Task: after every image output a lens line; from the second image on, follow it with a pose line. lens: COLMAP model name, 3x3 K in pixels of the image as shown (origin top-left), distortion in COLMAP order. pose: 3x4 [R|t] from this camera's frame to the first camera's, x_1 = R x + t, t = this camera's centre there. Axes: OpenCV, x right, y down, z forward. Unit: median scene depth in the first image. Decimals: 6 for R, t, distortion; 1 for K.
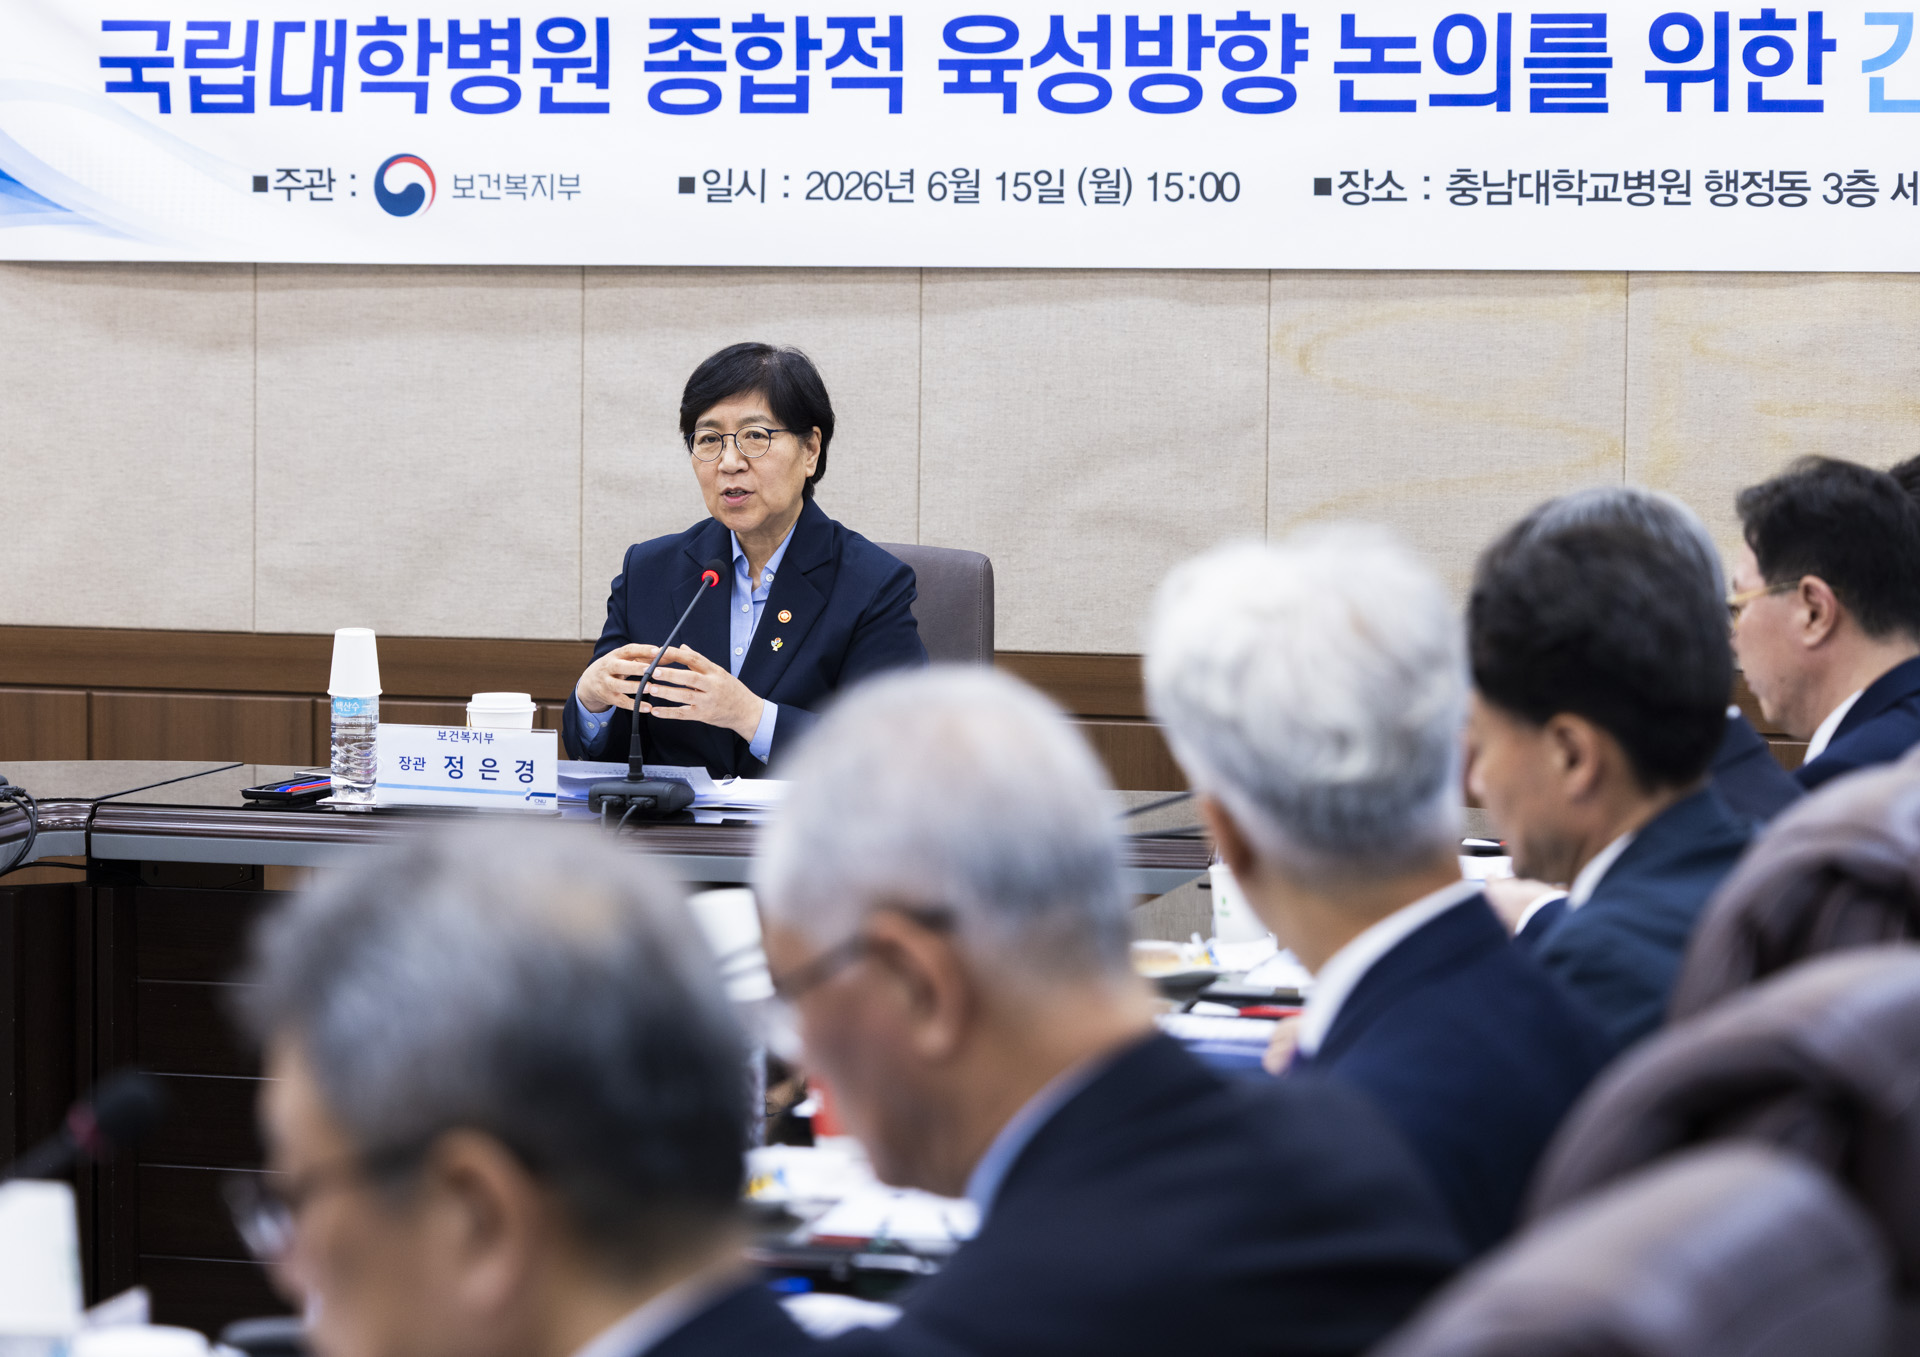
lens RADIAL K [[4879.8, 0, 1130.4], [0, 4879.8, 635.1], [0, 0, 1]] dist [-0.184446, 0.000000]
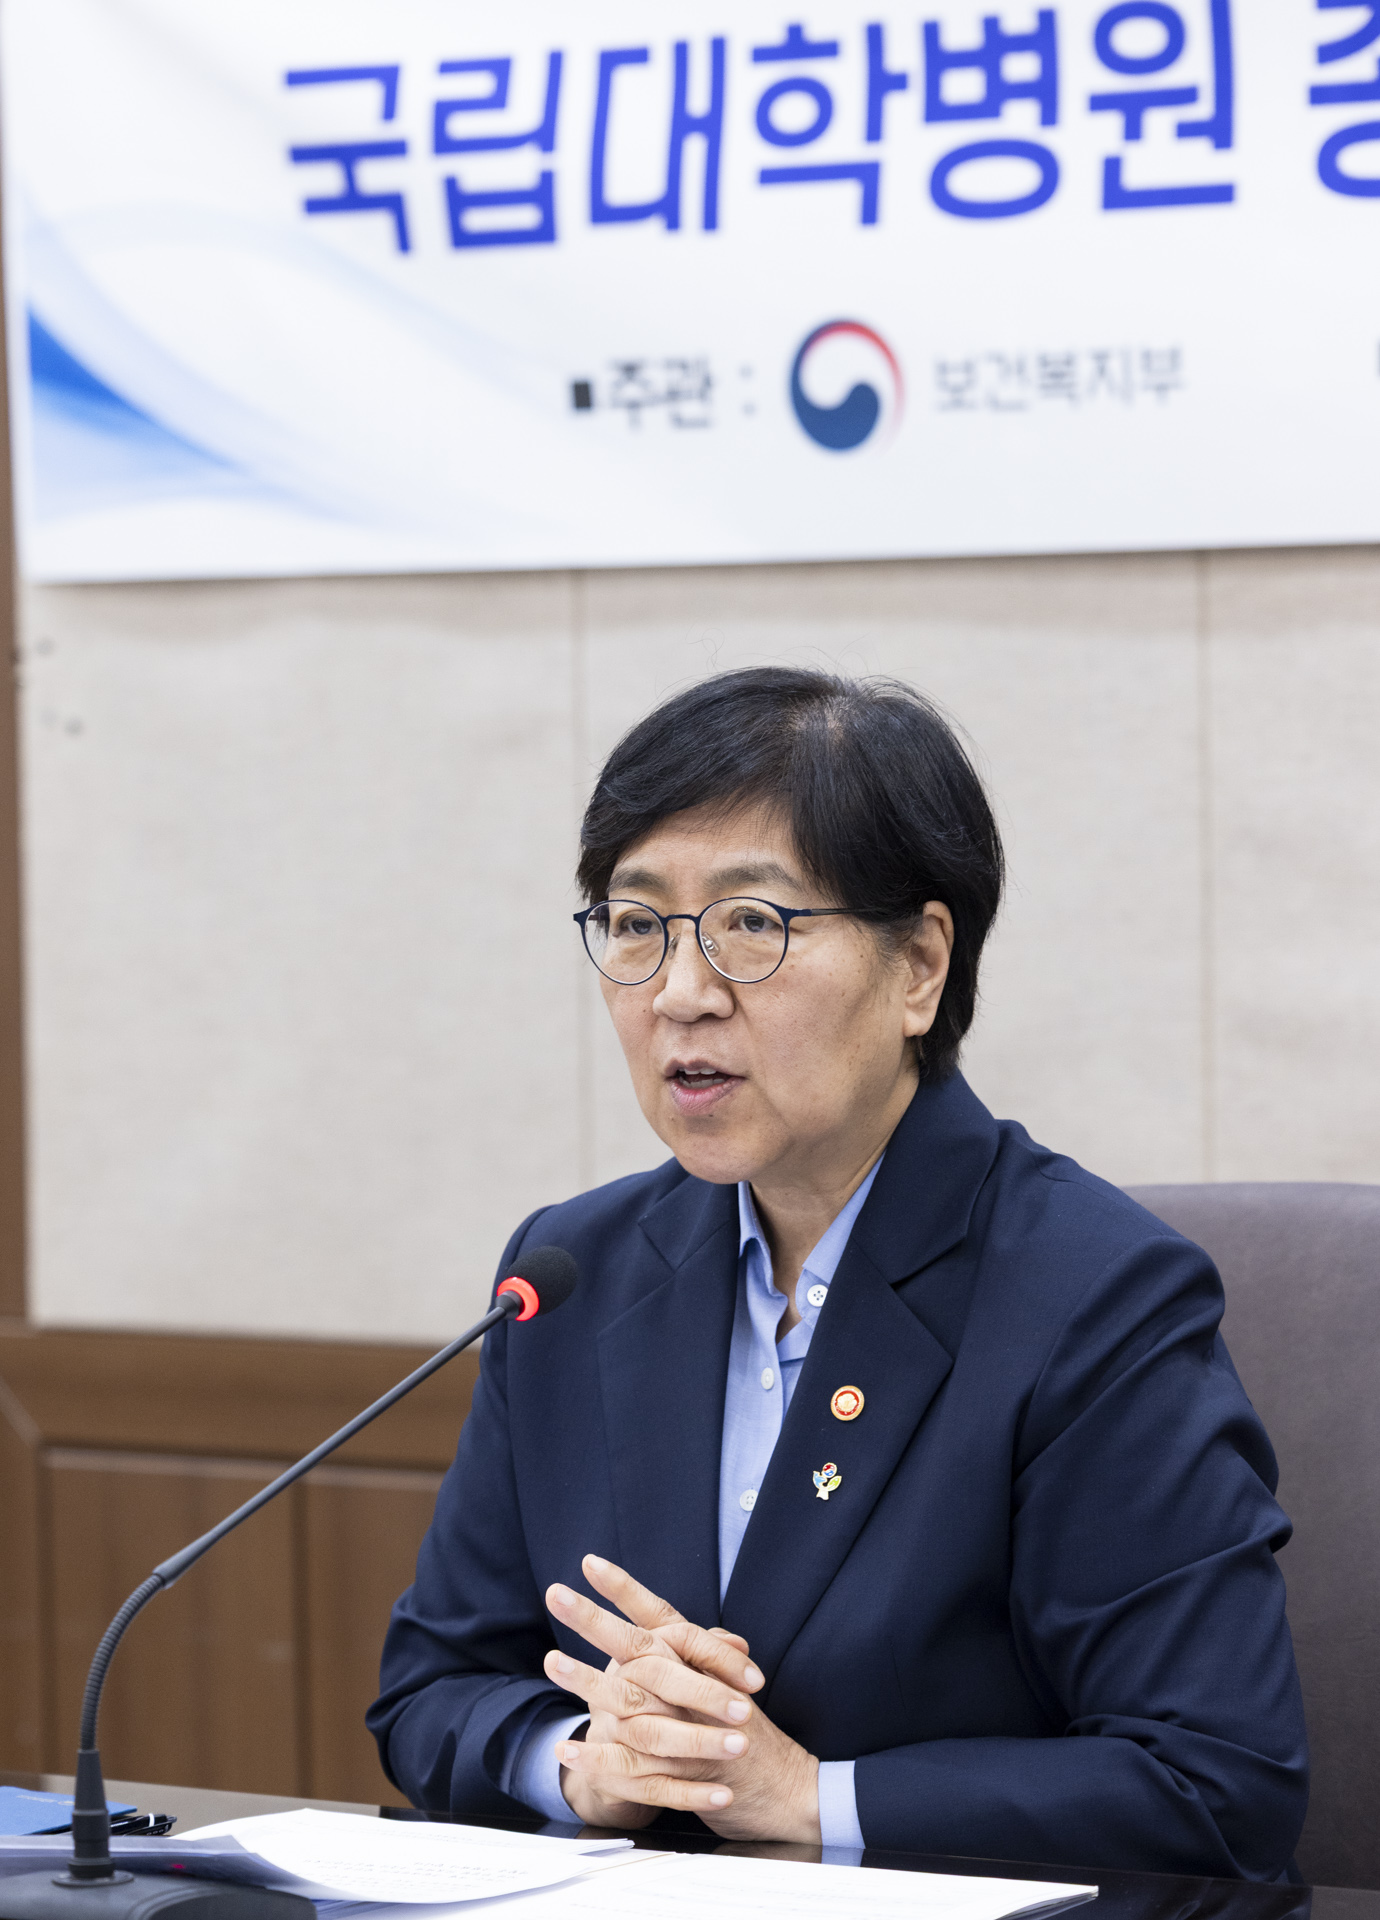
lens RADIAL K [[7109.2, 0, 698.6], [0, 7109.2, 953.7], [0, 0, 1]] dist [-0.274200, 0.000000]
pose [[0.913993, -0.013293, -0.405512, 0.112546], [-0.000715, 0.999409, -0.034374, -0.016215], [0.405729, 0.031707, 0.913443, 0.392634]]
